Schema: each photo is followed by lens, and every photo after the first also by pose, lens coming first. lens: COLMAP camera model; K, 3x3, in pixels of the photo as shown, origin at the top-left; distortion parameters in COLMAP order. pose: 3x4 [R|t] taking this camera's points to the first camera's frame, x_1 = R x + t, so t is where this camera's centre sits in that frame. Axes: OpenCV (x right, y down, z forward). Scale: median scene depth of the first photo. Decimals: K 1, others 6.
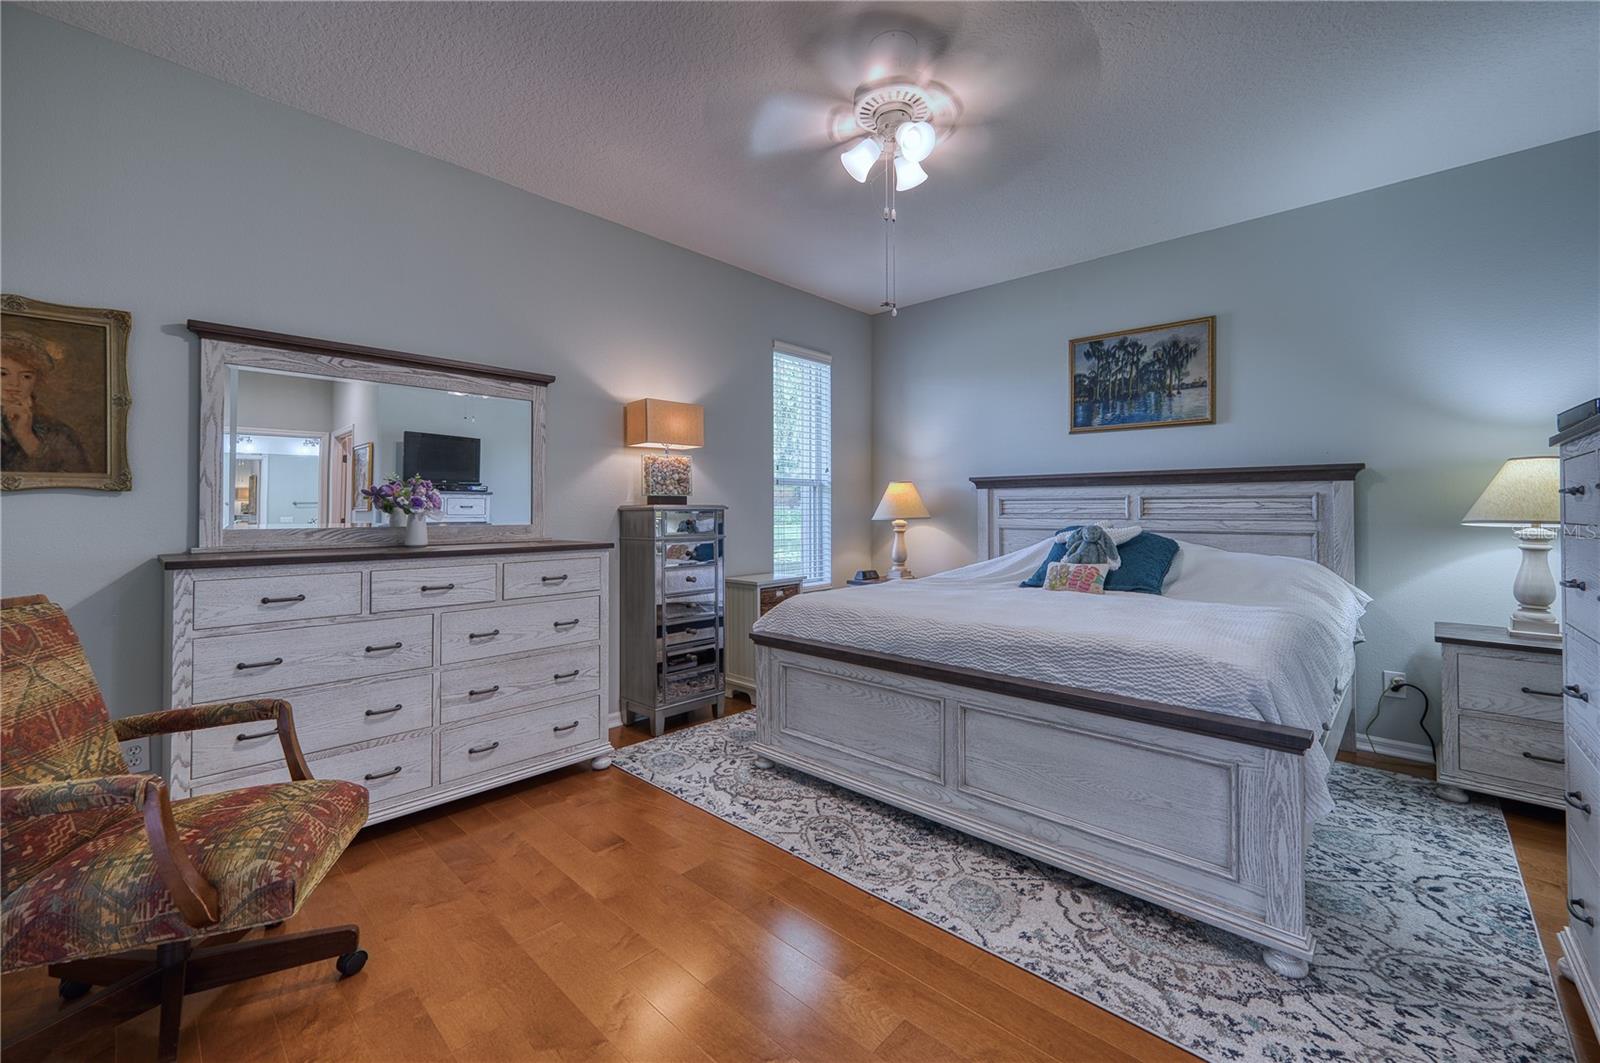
lens RADIAL K [[655.0, 0, 790.8], [0, 655.0, 497.5], [0, 0, 1]] dist [-0.000202, 0.000410]
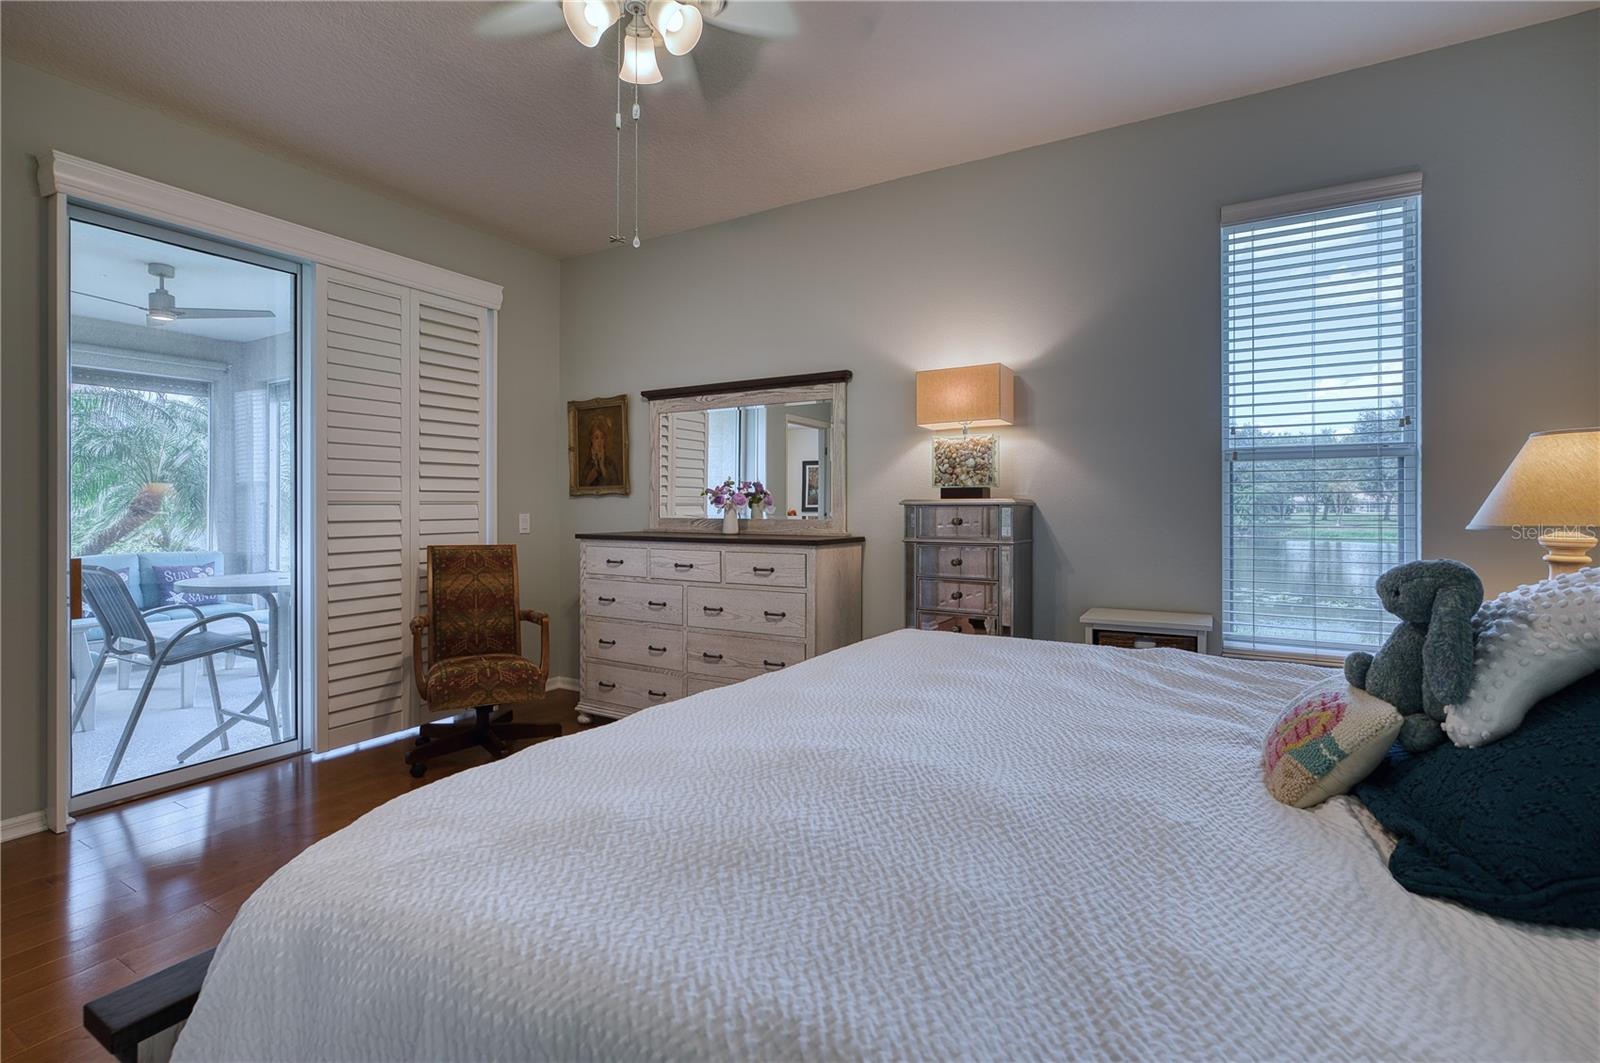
lens RADIAL K [[724.4, 0, 800.8], [0, 724.4, 501.7], [0, 0, 1]] dist [-0.001581, -0.000109]
pose [[0.233628, -0.002255, -0.972323, 0.856249], [0.021315, 0.999769, 0.002803, 0.011193], [0.972092, -0.021380, 0.233622, 0.841345]]
